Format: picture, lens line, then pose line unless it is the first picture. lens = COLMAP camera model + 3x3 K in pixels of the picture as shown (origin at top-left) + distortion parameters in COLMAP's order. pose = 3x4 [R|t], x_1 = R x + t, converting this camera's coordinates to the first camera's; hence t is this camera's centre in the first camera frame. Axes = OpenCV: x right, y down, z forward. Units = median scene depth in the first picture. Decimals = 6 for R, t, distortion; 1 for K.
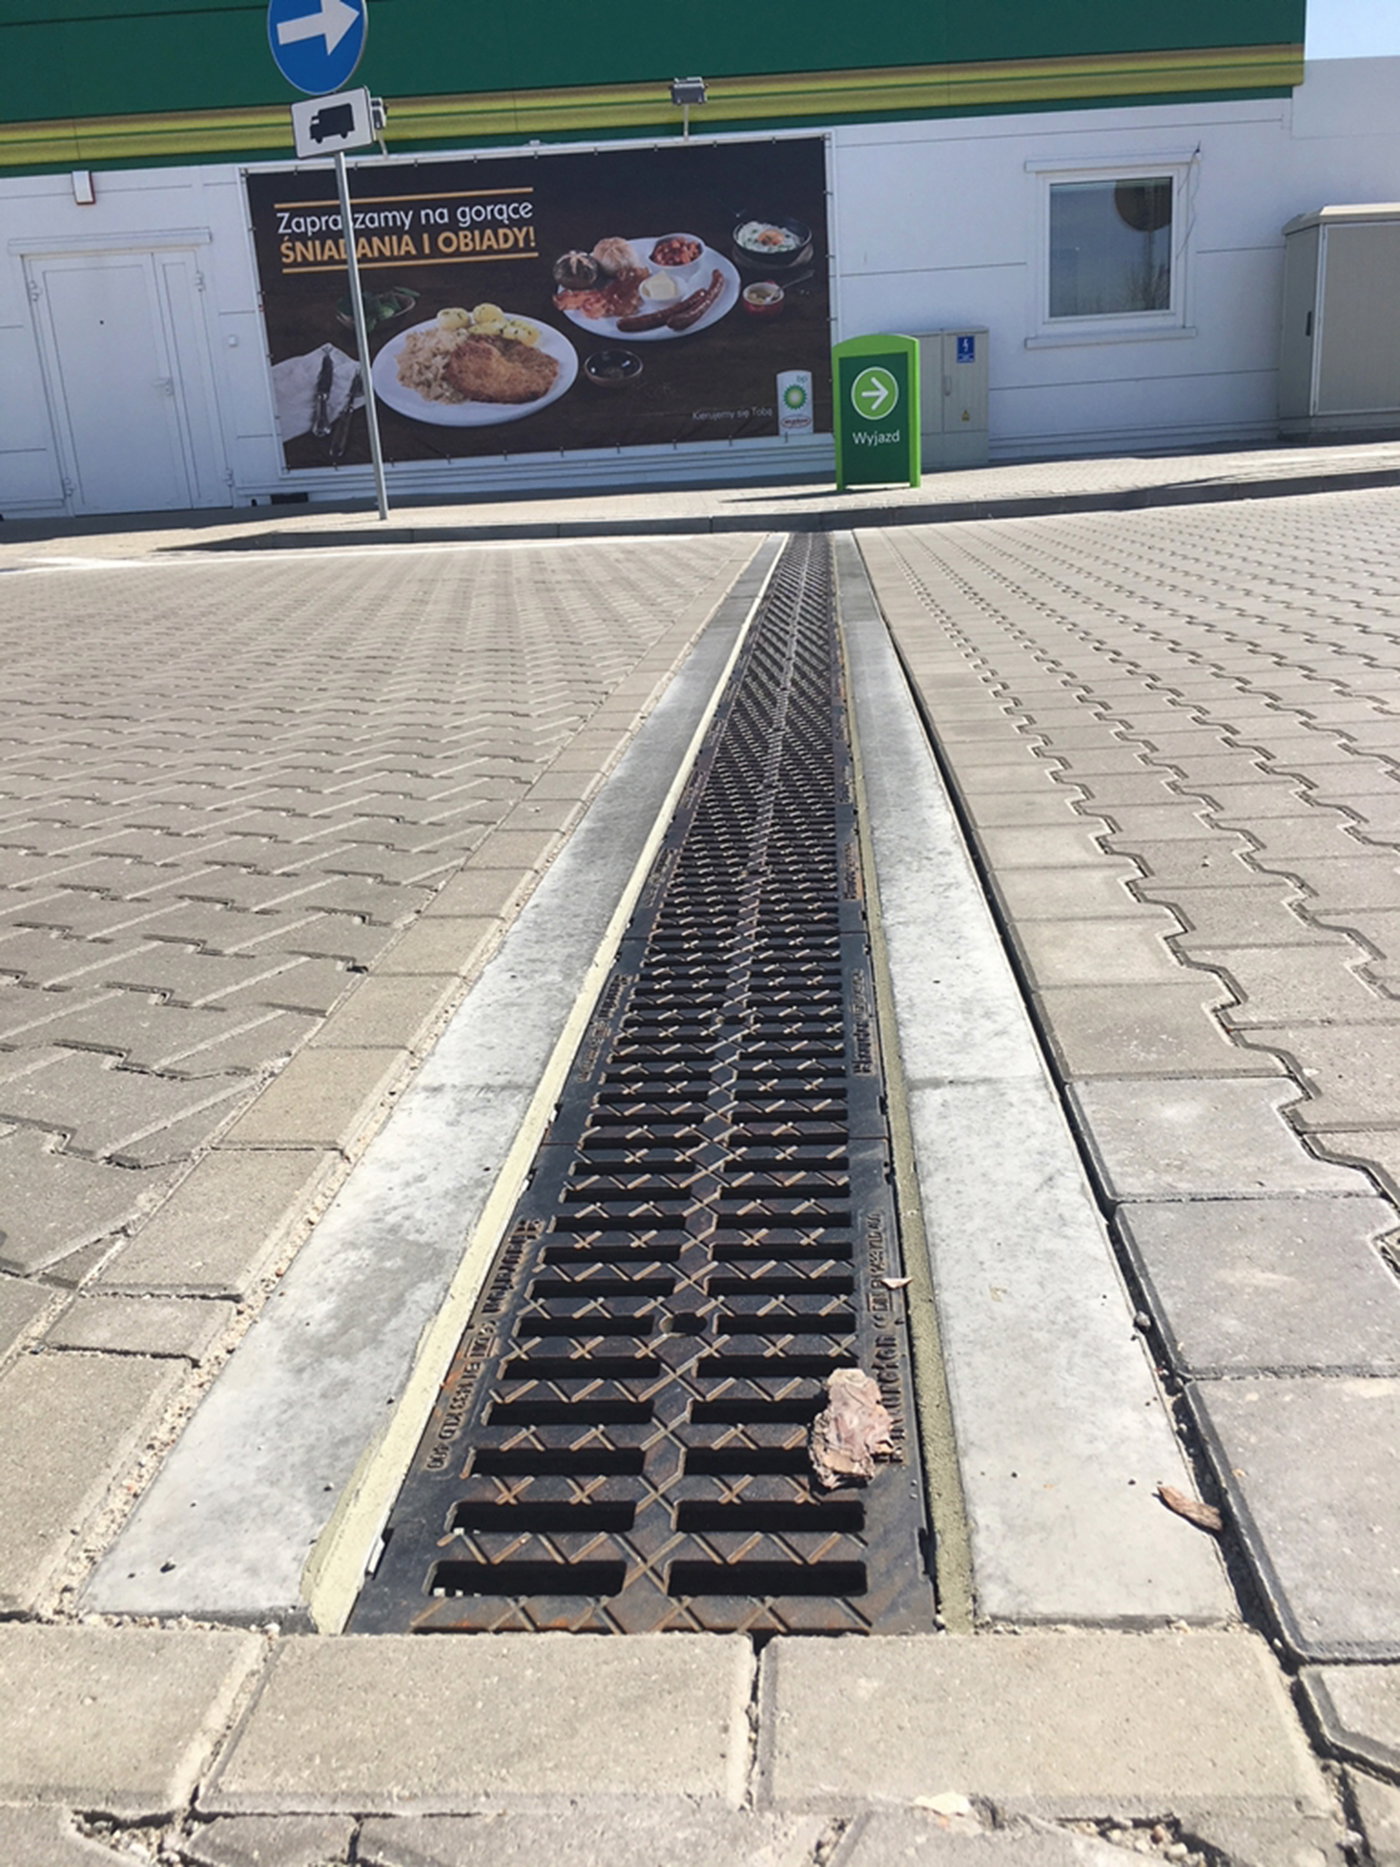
lens RADIAL K [[1618.2, 0, 698.1], [0, 1618.2, 932.6], [0, 0, 1]] dist [0.069217, -0.087179]
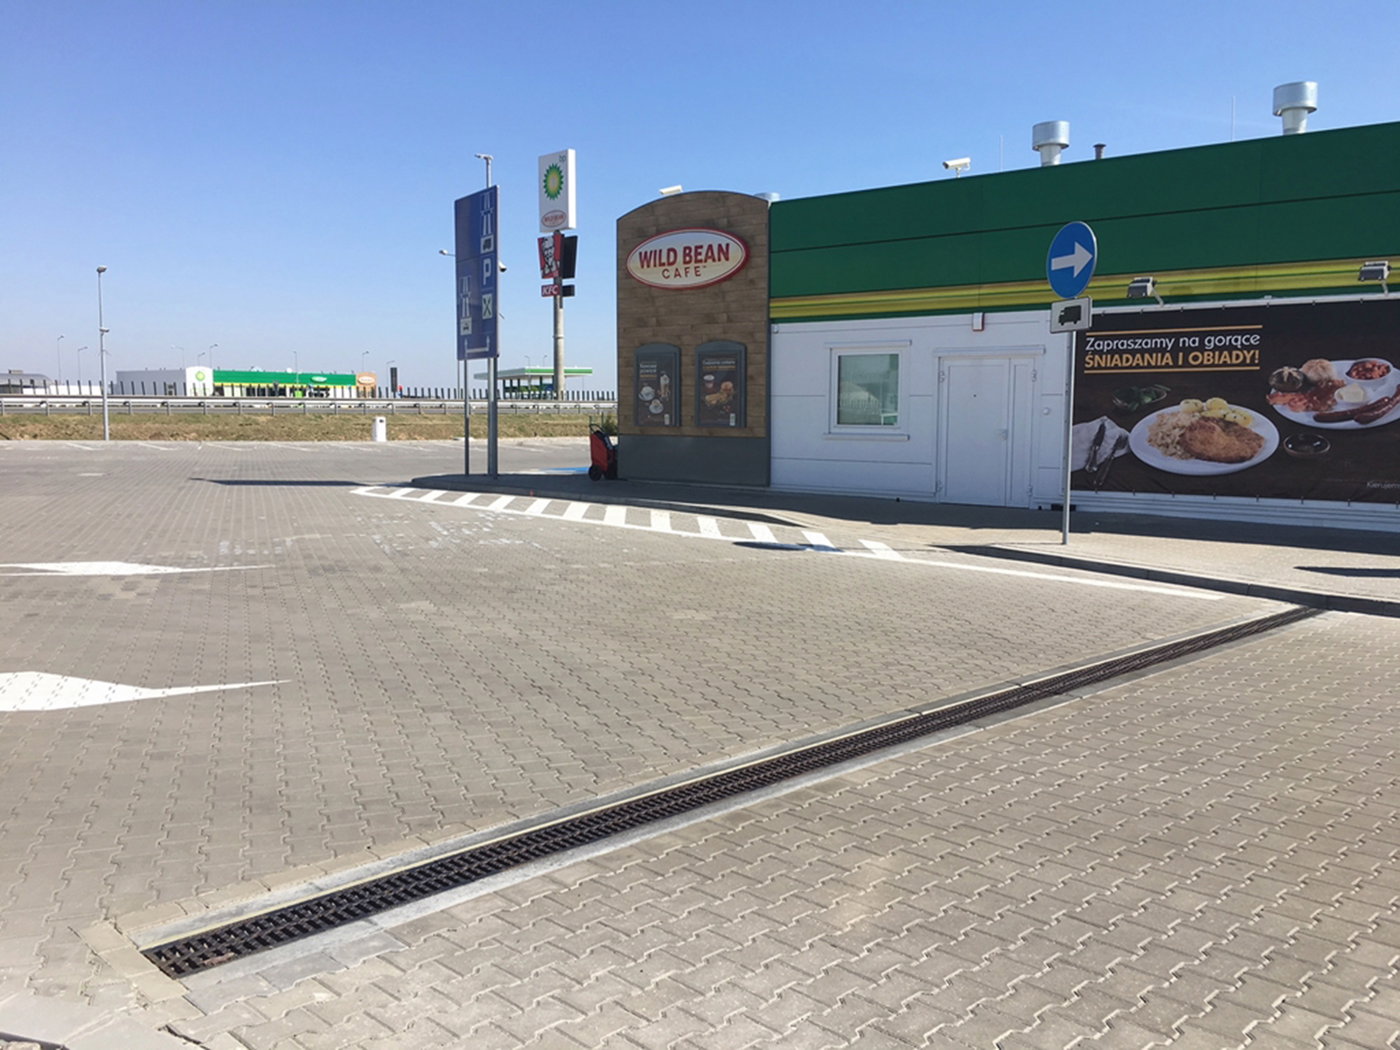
lens RADIAL K [[1213.4, 0, 700.7], [0, 1213.4, 528.4], [0, 0, 1]] dist [0.069217, -0.087179]
pose [[0.757805, 0.135039, -0.638354, 0.237481], [-0.238922, 0.967828, -0.078894, -0.074486], [0.607163, 0.212303, 0.765689, -0.097928]]
